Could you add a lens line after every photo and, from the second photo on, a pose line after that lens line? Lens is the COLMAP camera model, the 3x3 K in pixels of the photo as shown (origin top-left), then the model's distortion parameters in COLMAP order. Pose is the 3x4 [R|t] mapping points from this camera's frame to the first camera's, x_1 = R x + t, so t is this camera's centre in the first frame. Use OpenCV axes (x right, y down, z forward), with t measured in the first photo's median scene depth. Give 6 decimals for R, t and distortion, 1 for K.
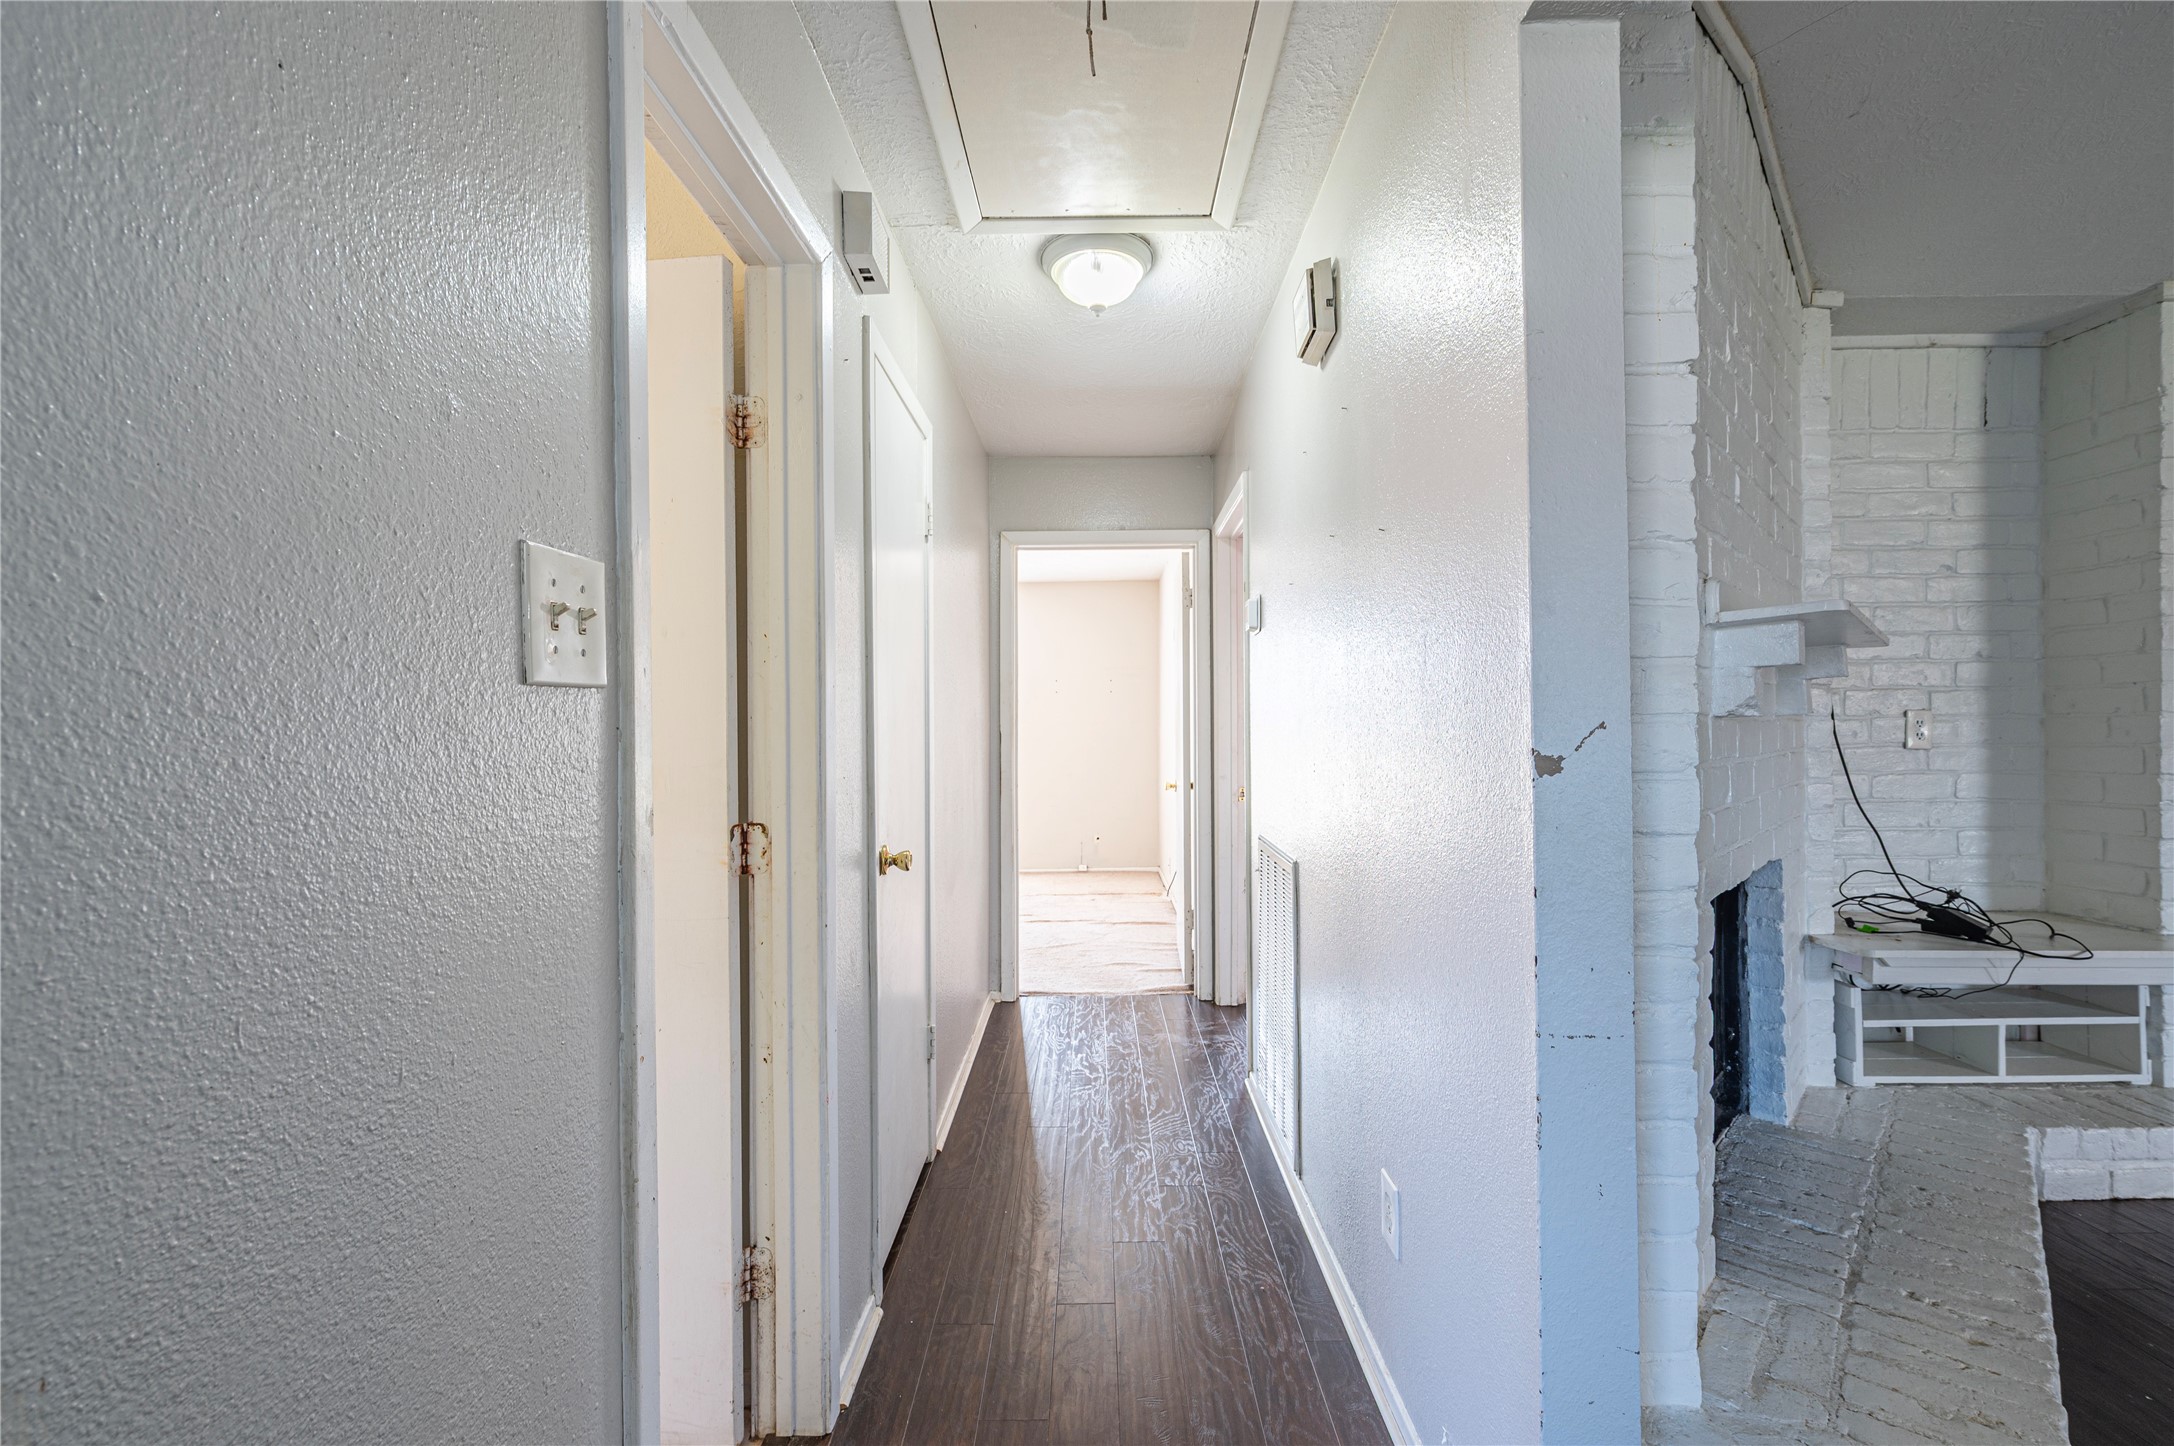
lens RADIAL K [[888.2, 0, 1052.1], [0, 888.2, 731.5], [0, 0, 1]] dist [-0.000118, -0.000779]
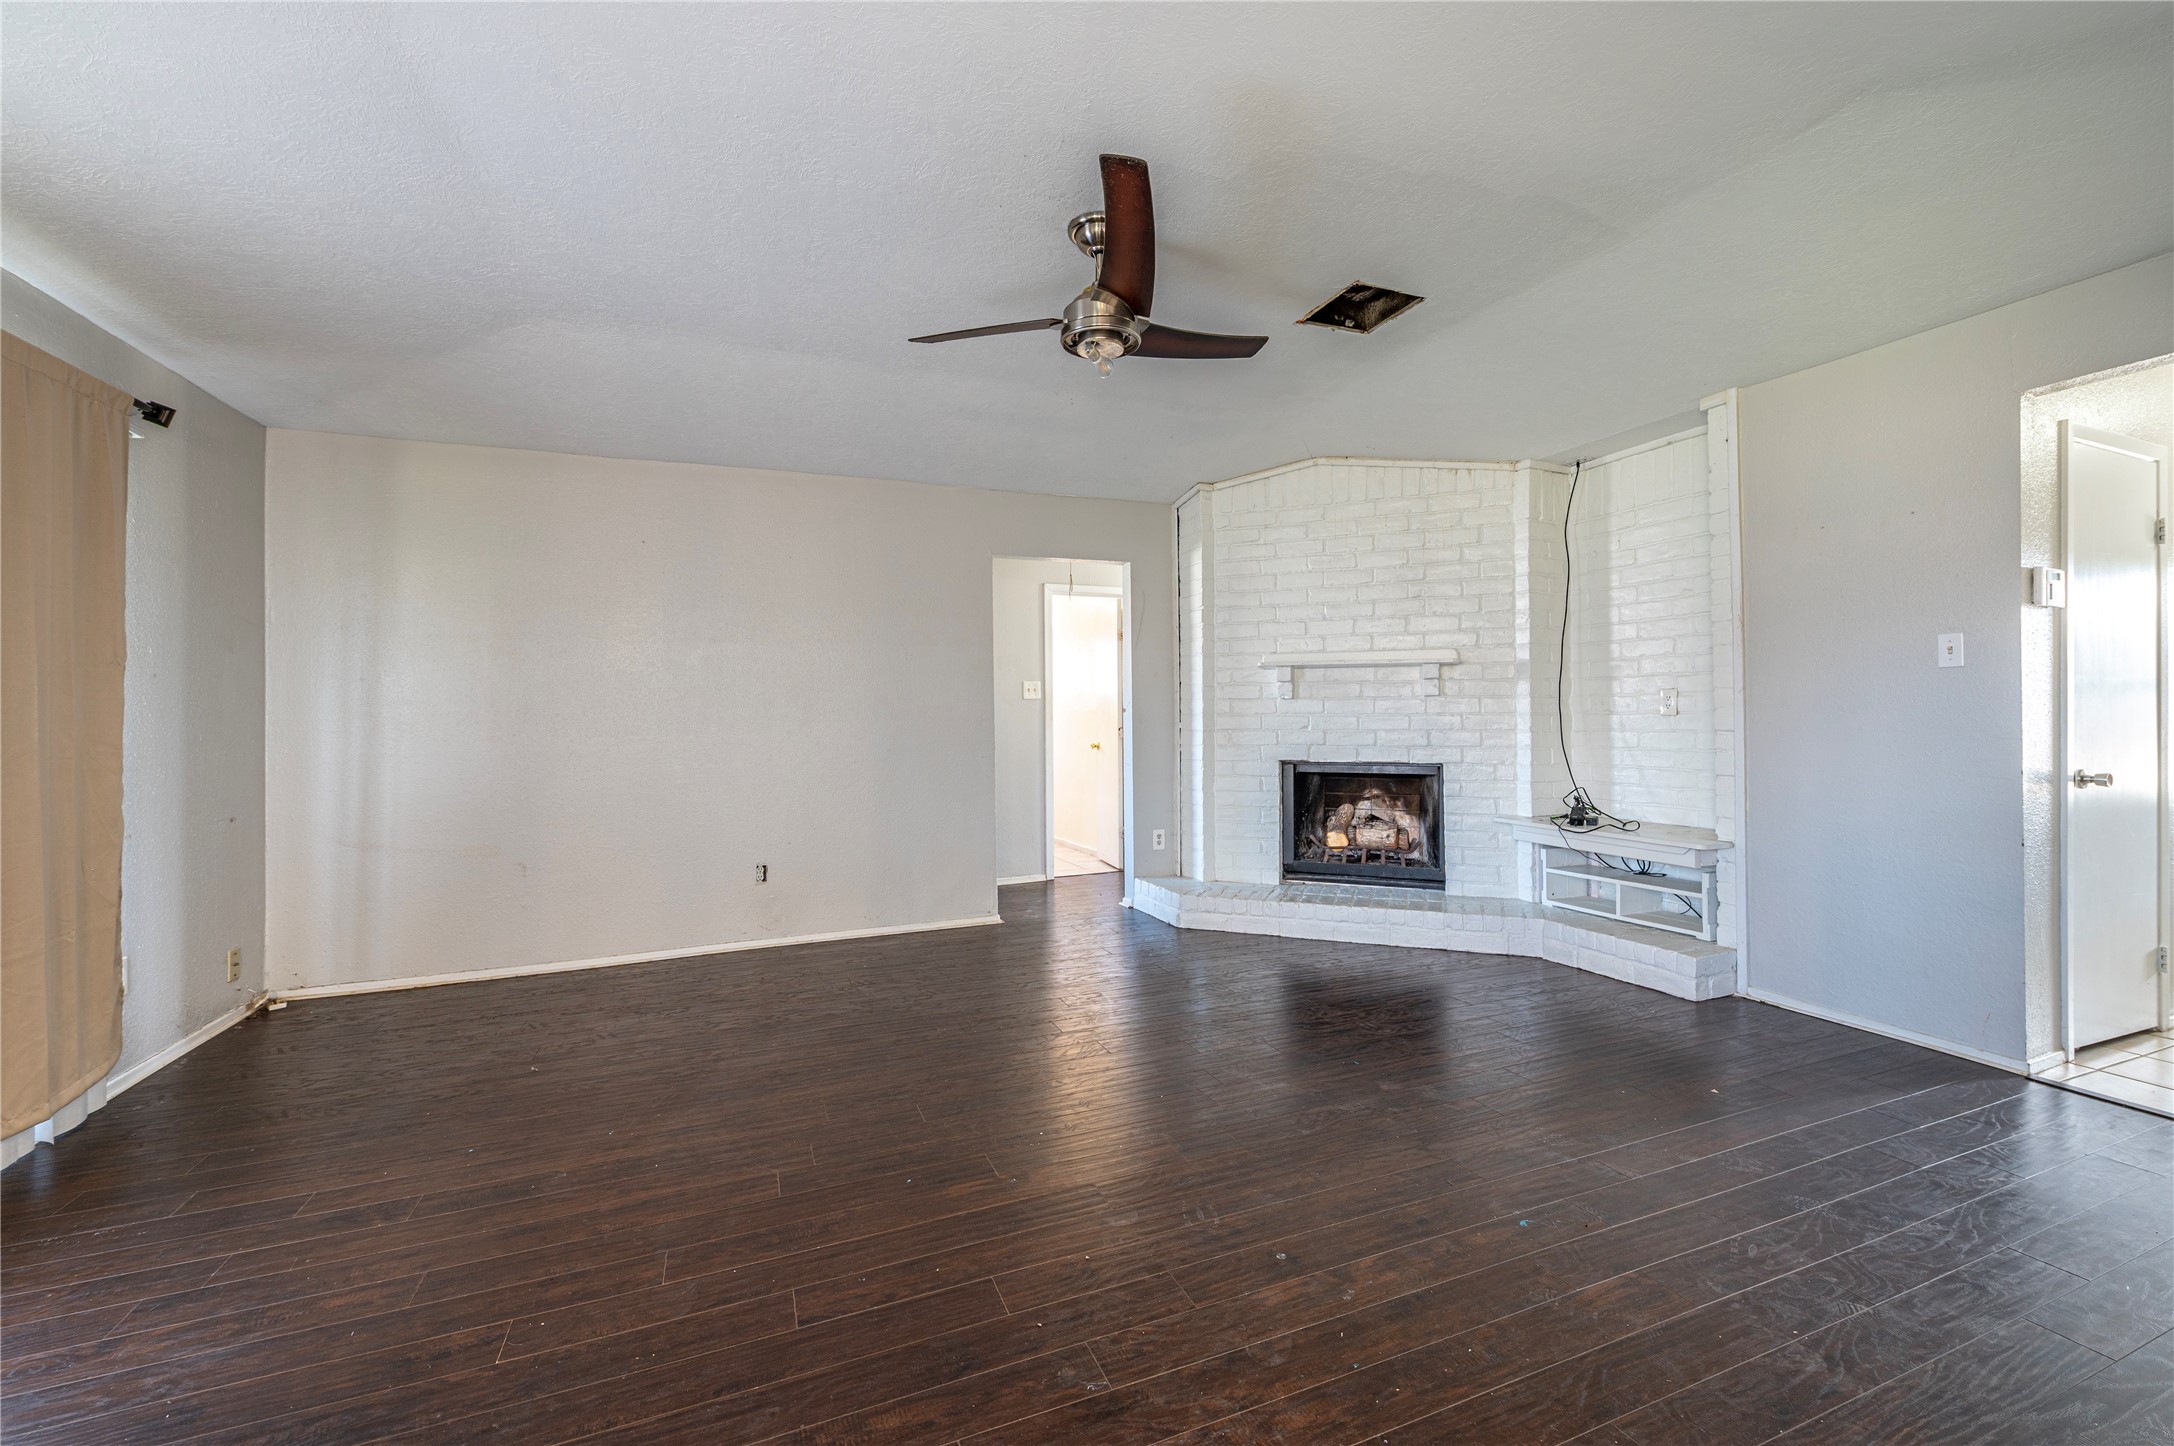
lens RADIAL K [[888.2, 0, 1090.9], [0, 888.2, 707.1], [0, 0, 1]] dist [-0.000118, -0.000779]
pose [[0.424639, 0.000513, -0.905363, 2.127956], [0.000813, 0.999999, 0.000948, 0.003987], [0.905362, -0.001139, 0.424638, -0.564341]]
